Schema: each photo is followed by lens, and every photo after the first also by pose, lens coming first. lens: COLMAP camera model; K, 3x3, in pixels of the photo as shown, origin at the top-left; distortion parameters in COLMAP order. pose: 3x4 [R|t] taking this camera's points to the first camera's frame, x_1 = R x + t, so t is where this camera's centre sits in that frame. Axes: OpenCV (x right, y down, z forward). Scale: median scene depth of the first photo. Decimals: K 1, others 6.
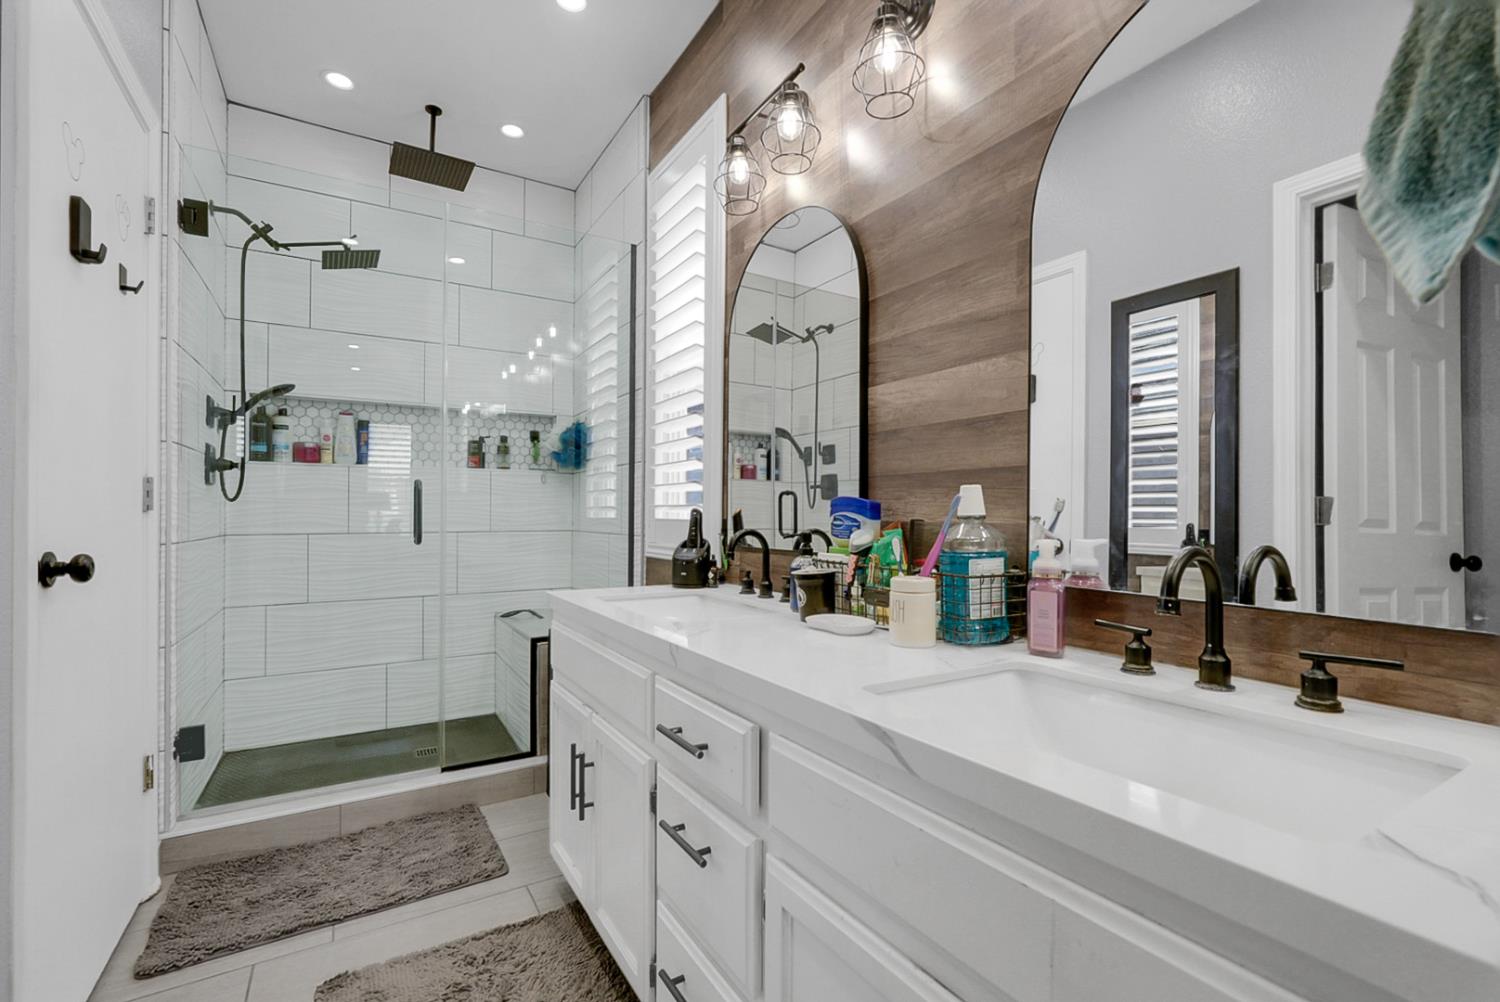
lens RADIAL K [[663.6, 0, 745.1], [0, 663.6, 505.4], [0, 0, 1]] dist [-0.014596, 0.007319]
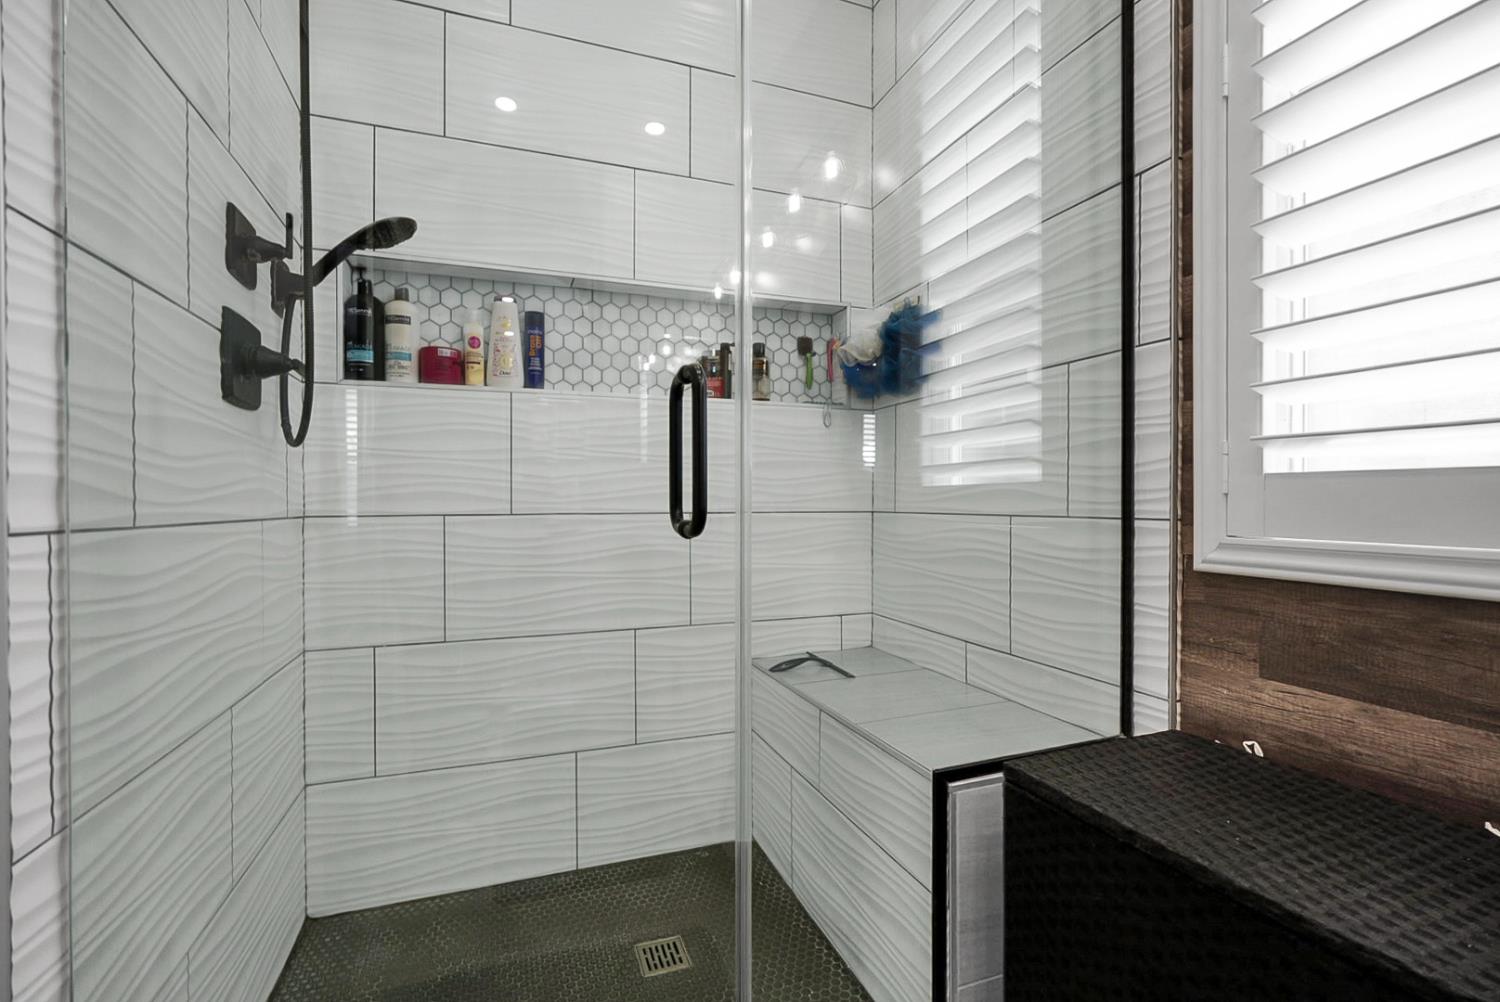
lens RADIAL K [[696.8, 0, 742.9], [0, 696.8, 497.2], [0, 0, 1]] dist [-0.004126, 0.006848]
pose [[0.978593, -0.003455, -0.205774, -0.292648], [0.005378, 0.999947, 0.008788, 0.023903], [0.205733, -0.009706, 0.978560, 0.471127]]
